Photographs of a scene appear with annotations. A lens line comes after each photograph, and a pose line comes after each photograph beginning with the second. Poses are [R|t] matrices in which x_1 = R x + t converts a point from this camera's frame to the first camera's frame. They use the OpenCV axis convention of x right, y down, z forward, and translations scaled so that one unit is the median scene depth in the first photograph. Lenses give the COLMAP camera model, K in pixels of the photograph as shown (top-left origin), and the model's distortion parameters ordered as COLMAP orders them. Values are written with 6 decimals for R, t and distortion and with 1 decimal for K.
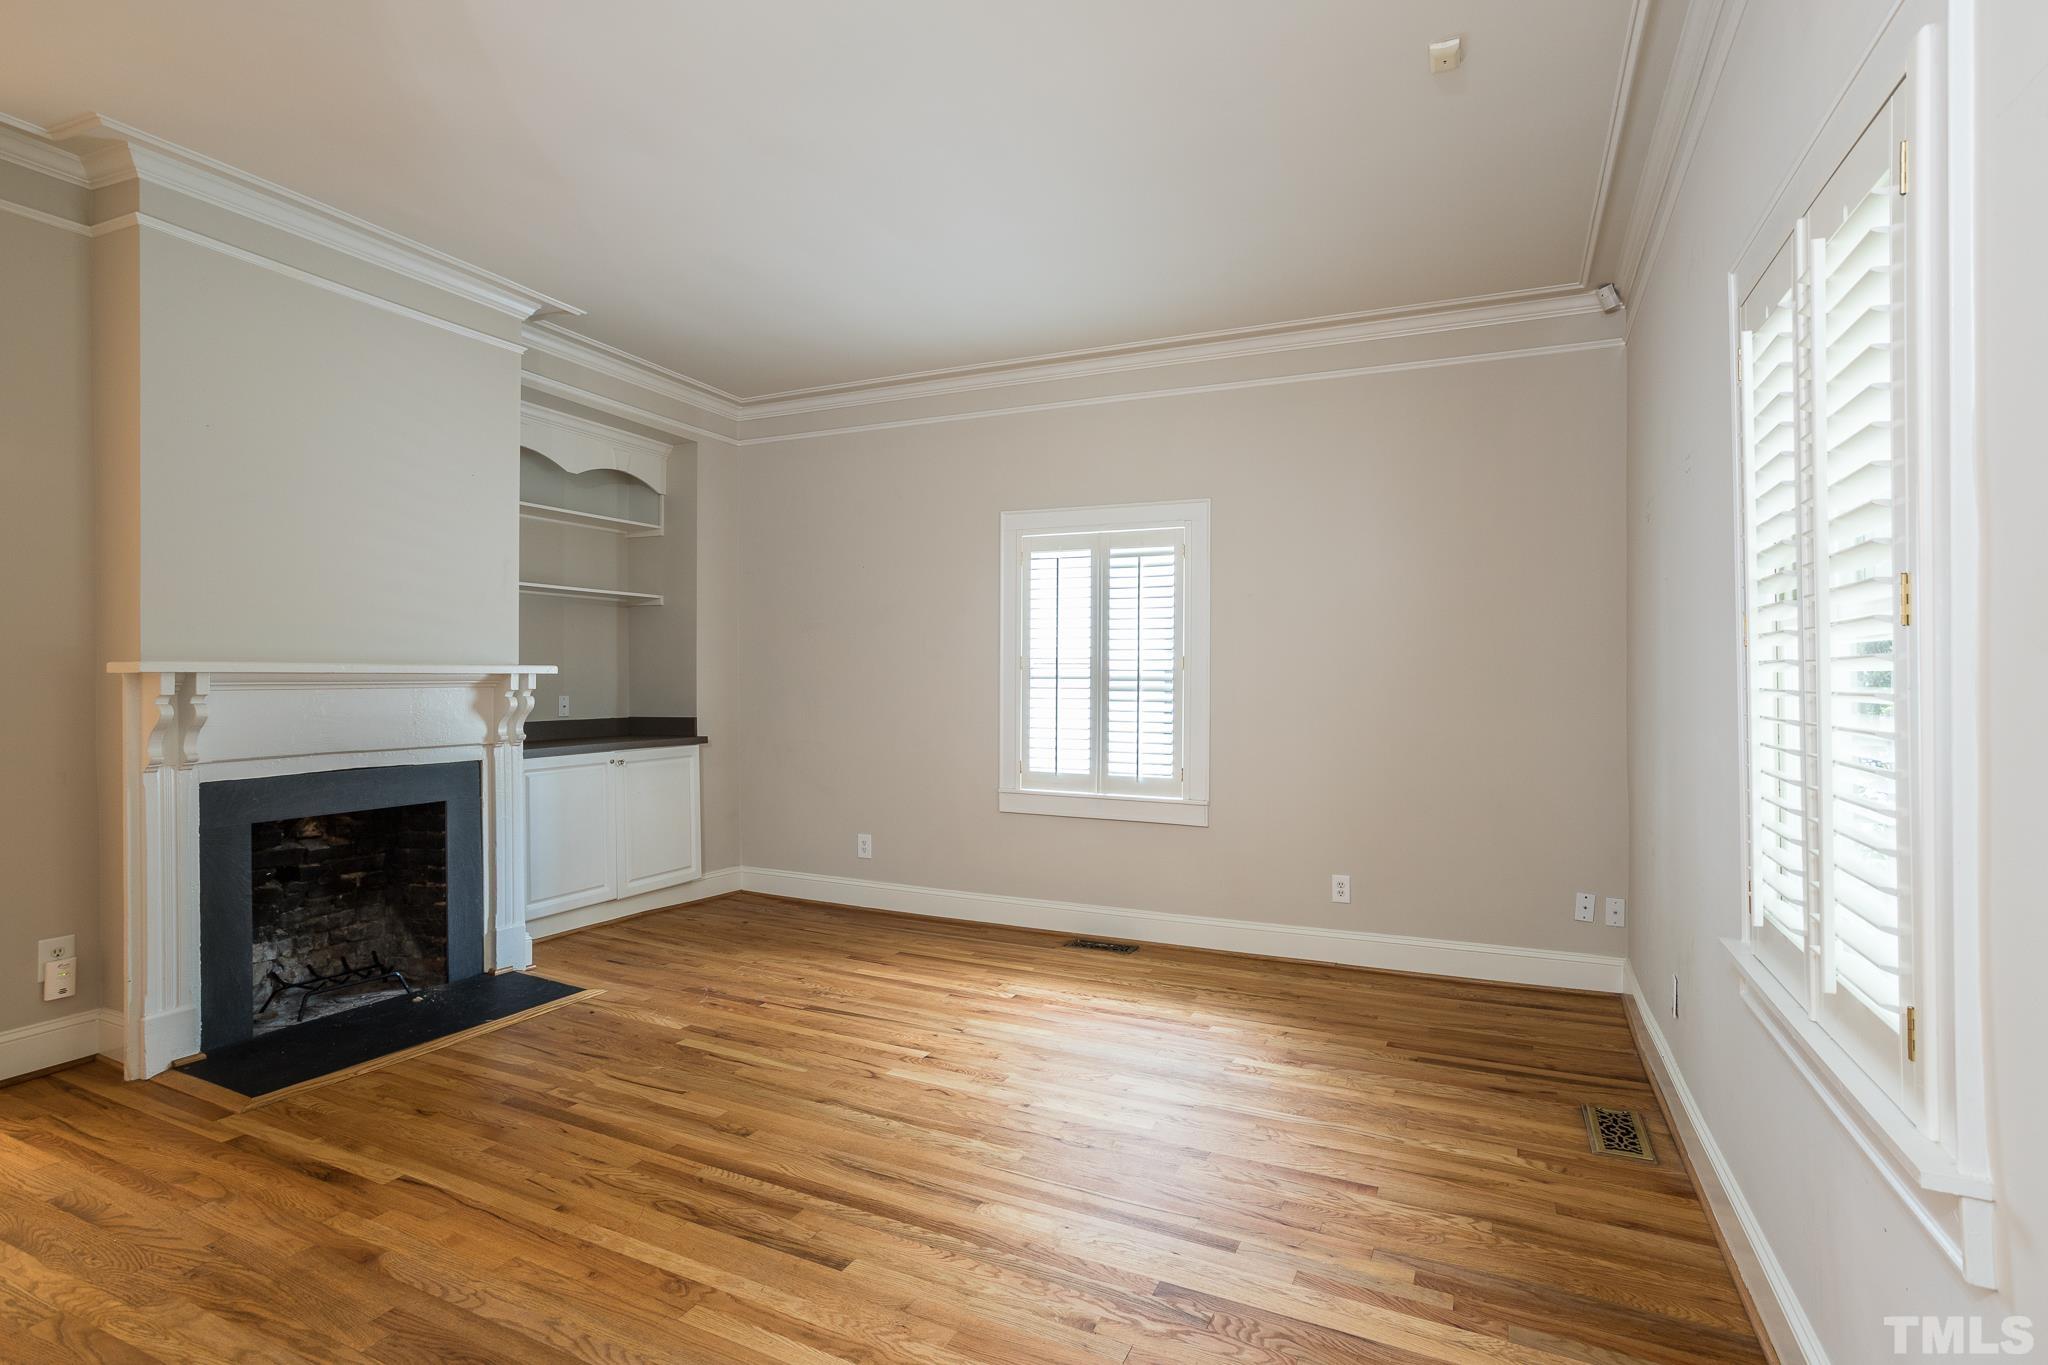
lens RADIAL K [[1011.9, 0, 1018.4], [0, 1011.9, 679.1], [0, 0, 1]] dist [-0.046301, 0.031222]
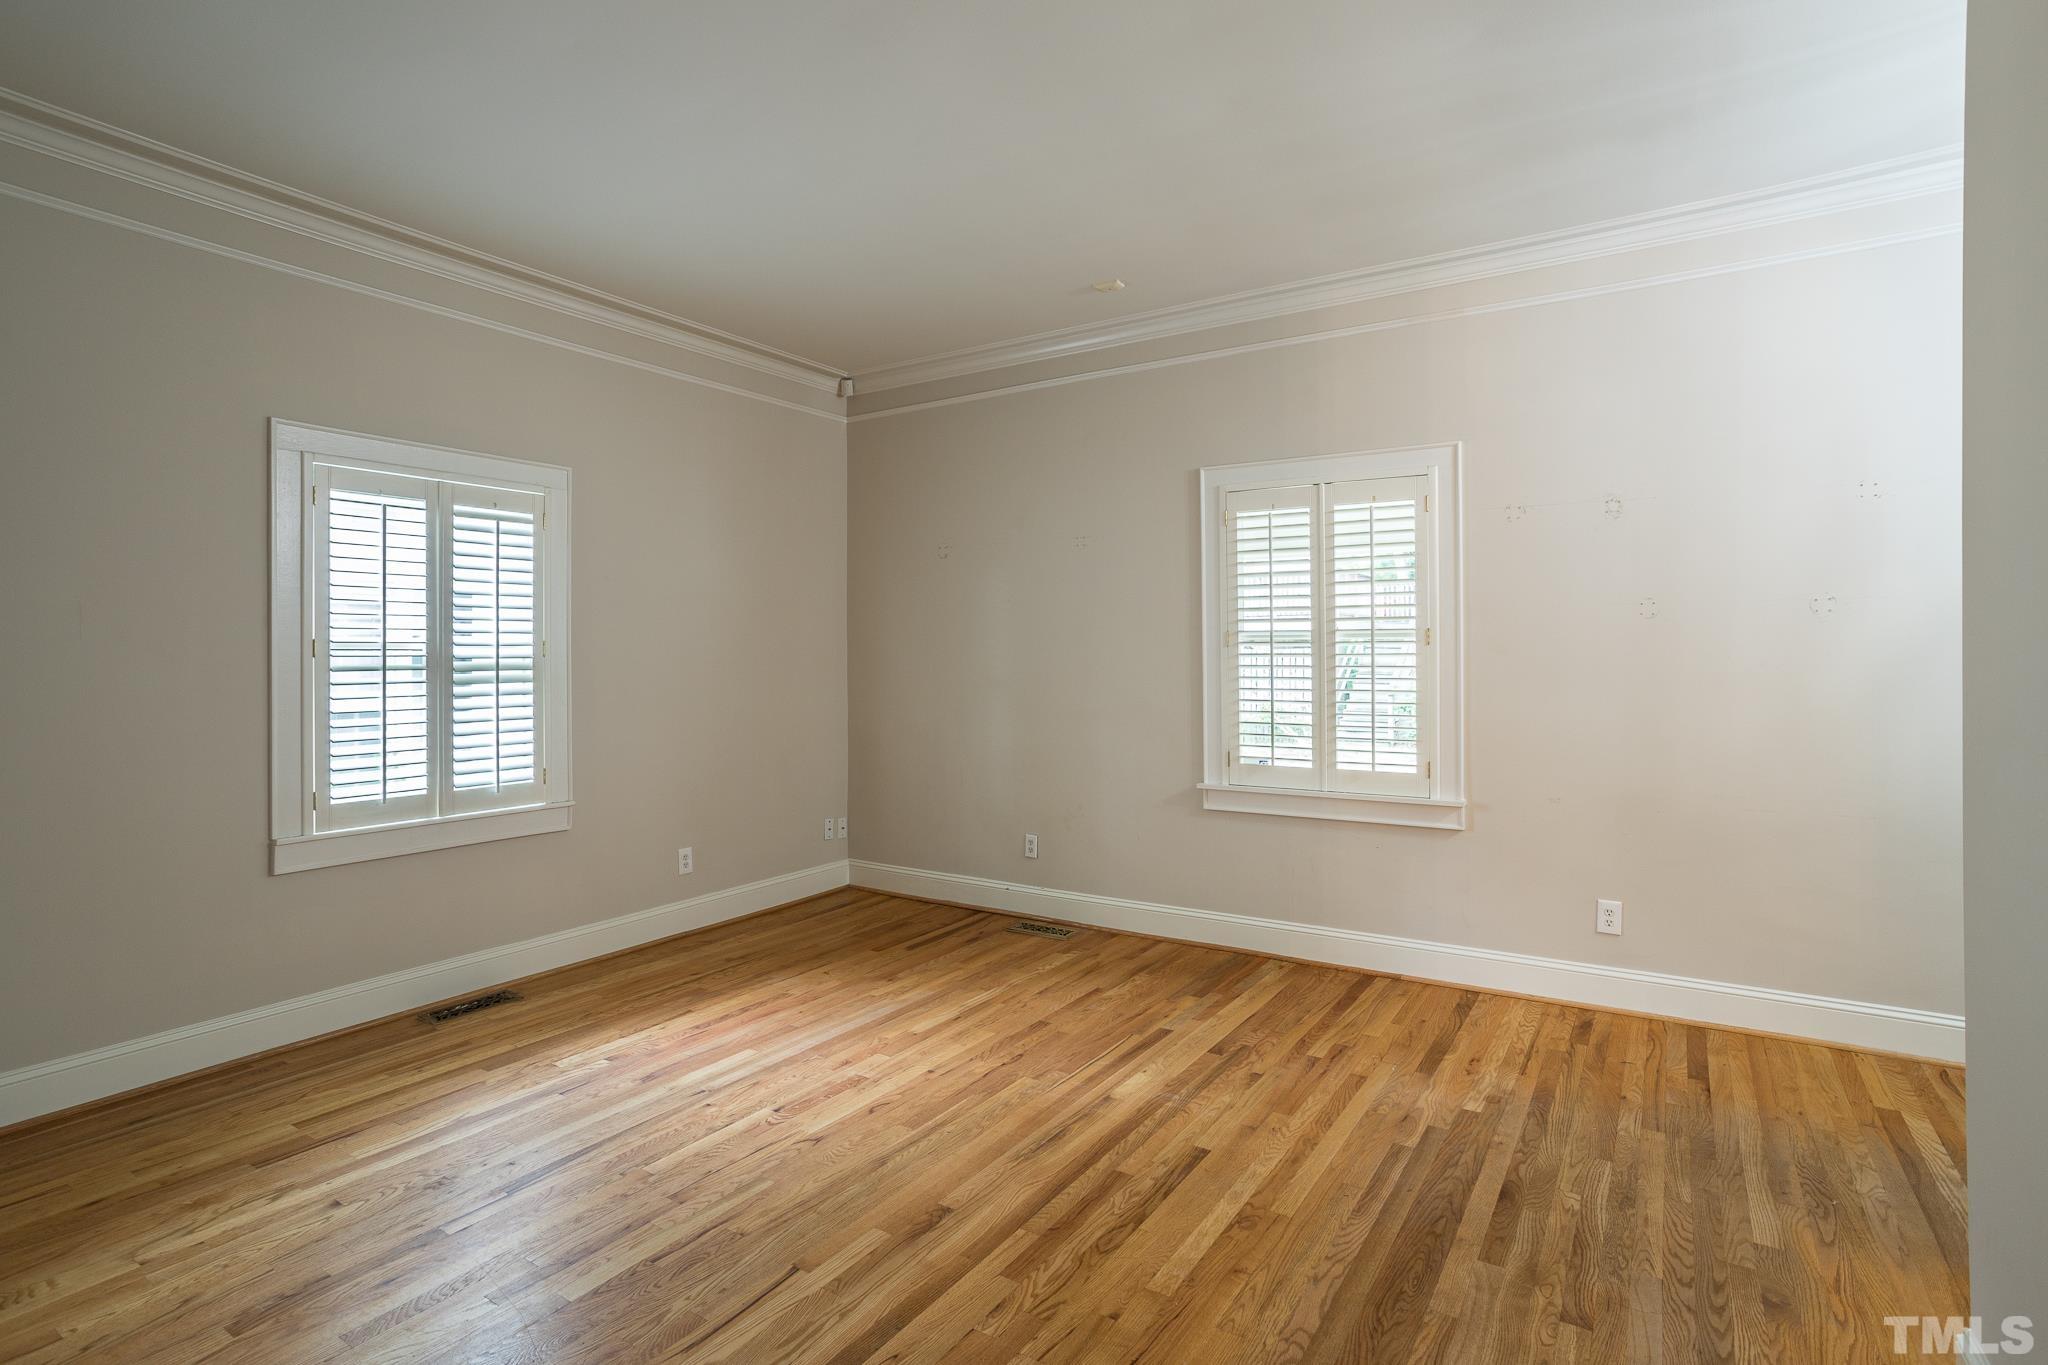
lens RADIAL K [[1011.9, 0, 1018.3], [0, 1011.9, 648.4], [0, 0, 1]] dist [-0.046301, 0.031222]
pose [[0.136438, -0.002820, 0.990645, -0.780983], [0.007339, 0.999971, 0.001836, -0.017504], [-0.990621, 0.007019, 0.136455, 0.579139]]
